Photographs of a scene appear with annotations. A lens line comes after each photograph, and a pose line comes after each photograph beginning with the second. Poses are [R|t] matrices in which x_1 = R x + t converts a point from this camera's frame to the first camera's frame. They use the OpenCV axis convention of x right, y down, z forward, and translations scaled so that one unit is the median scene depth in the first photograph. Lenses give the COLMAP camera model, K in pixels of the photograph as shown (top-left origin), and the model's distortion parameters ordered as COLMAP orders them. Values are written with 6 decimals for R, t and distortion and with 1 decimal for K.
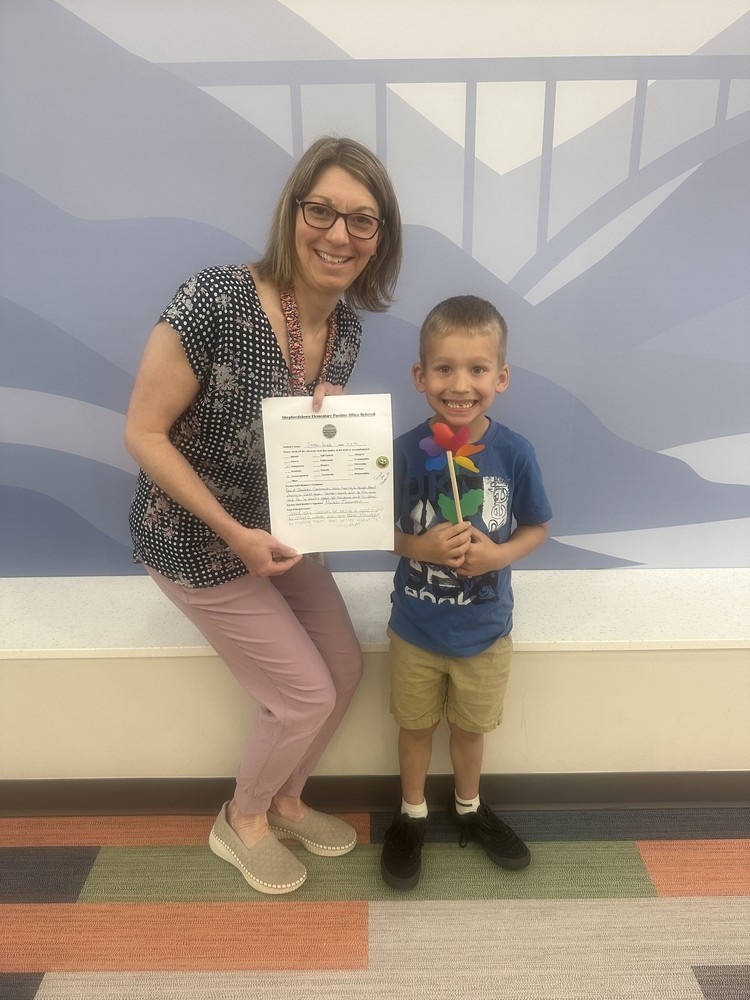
lens RADIAL K [[709.7, 0, 374.4], [0, 709.7, 494.1], [0, 0, 1]] dist [0.006060, -0.001806]
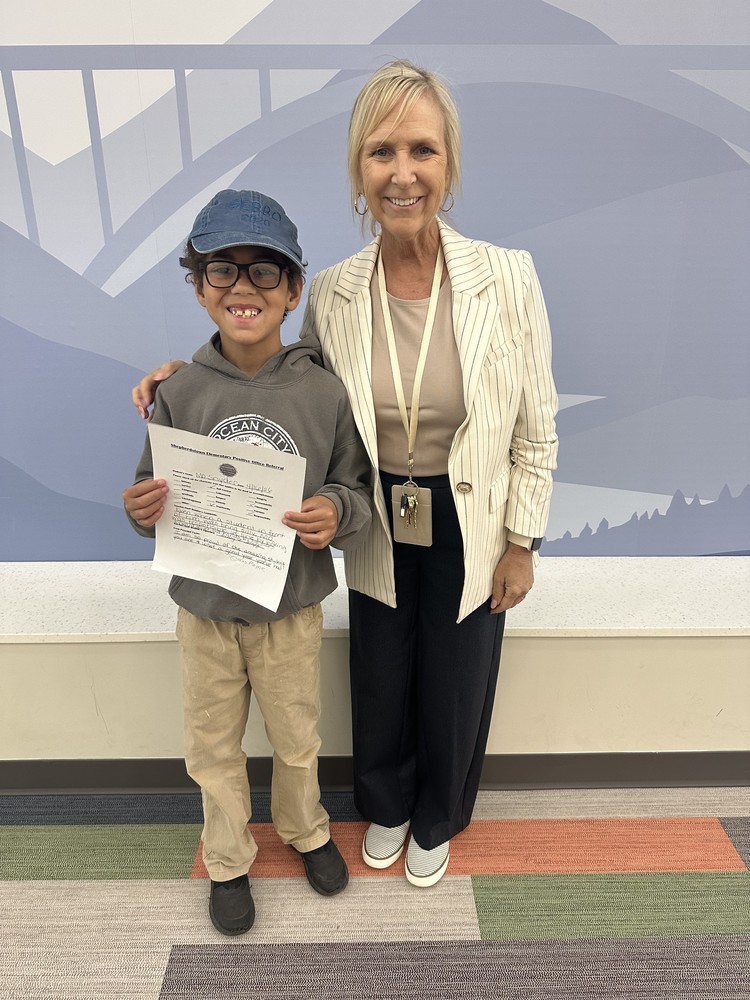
lens RADIAL K [[709.7, 0, 382.1], [0, 709.7, 502.3], [0, 0, 1]] dist [0.006060, -0.001806]
pose [[0.999966, 0.007367, -0.003679, 0.661213], [-0.007243, 0.999442, 0.032609, -0.013632], [0.003917, -0.032581, 0.999461, -0.009519]]
